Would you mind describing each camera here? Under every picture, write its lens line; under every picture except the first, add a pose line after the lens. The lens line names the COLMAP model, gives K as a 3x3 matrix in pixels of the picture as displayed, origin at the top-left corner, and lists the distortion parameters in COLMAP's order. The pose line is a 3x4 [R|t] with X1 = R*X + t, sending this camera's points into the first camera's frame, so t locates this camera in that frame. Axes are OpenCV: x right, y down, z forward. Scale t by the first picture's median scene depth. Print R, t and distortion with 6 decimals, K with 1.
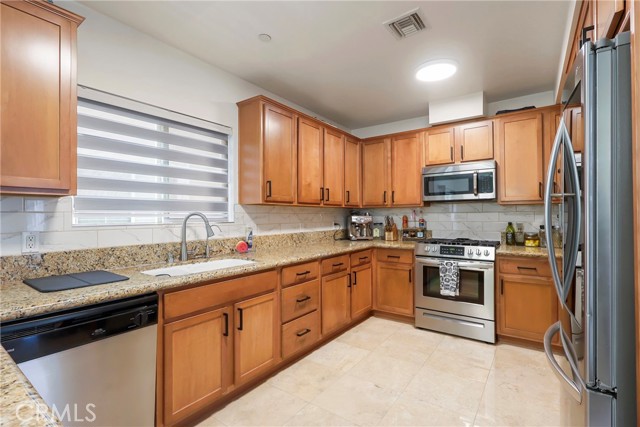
lens RADIAL K [[298.7, 0, 321.0], [0, 298.7, 213.8], [0, 0, 1]] dist [0.005708, -0.000098]
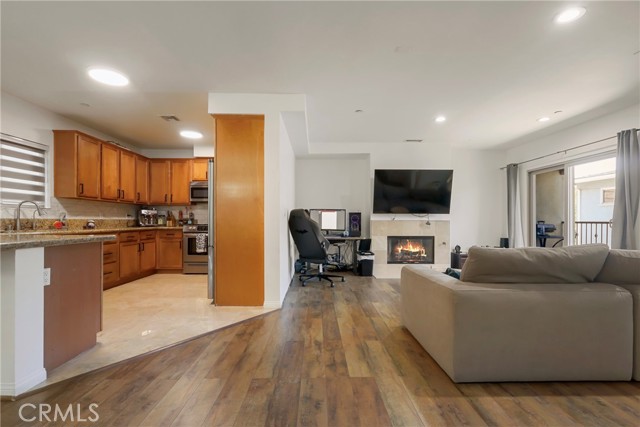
lens RADIAL K [[298.7, 0, 316.7], [0, 298.7, 221.6], [0, 0, 1]] dist [0.005708, -0.000098]
pose [[0.811676, 0.003702, 0.584096, -0.073569], [-0.008152, 0.999954, 0.004991, 0.064682], [-0.584050, -0.008813, 0.811670, -0.897724]]
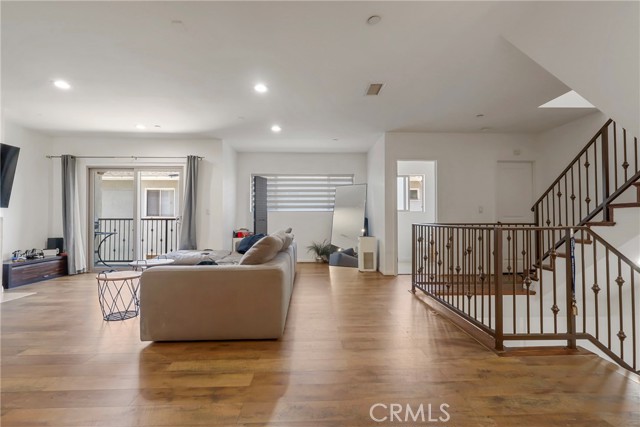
lens RADIAL K [[298.7, 0, 321.8], [0, 298.7, 216.5], [0, 0, 1]] dist [0.005708, -0.000098]
pose [[-0.607178, 0.009113, 0.794514, -0.203865], [0.000315, 0.999937, -0.011229, 0.070345], [-0.794566, -0.006568, -0.607142, -0.178859]]
